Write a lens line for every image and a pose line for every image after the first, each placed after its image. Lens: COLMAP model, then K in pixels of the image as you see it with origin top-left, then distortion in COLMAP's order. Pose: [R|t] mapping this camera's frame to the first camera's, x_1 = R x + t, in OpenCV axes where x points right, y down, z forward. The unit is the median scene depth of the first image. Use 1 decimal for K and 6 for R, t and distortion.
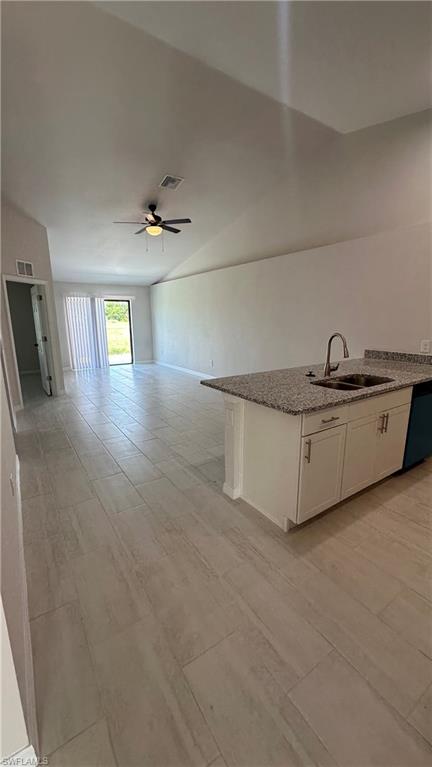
lens RADIAL K [[305.6, 0, 217.5], [0, 305.6, 382.7], [0, 0, 1]] dist [-0.005832, 0.000440]
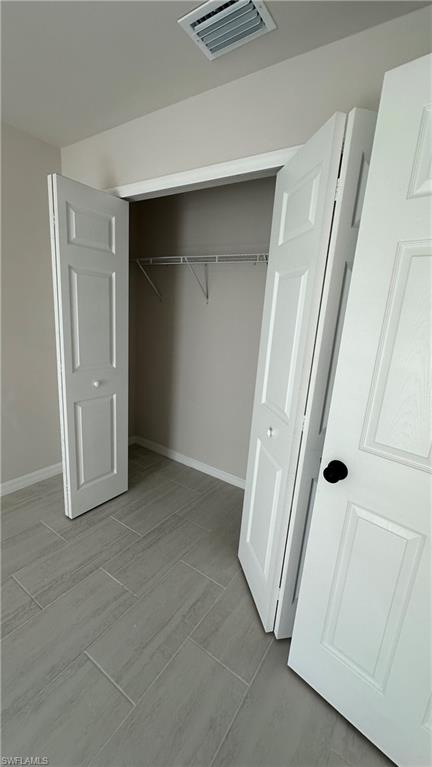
lens RADIAL K [[305.6, 0, 214.9], [0, 305.6, 381.7], [0, 0, 1]] dist [-0.005832, 0.000440]
pose [[-0.366892, -0.236728, 0.899639, -0.629721], [0.138154, 0.942490, 0.304345, -0.206194], [-0.919948, 0.235951, -0.313087, 1.057386]]
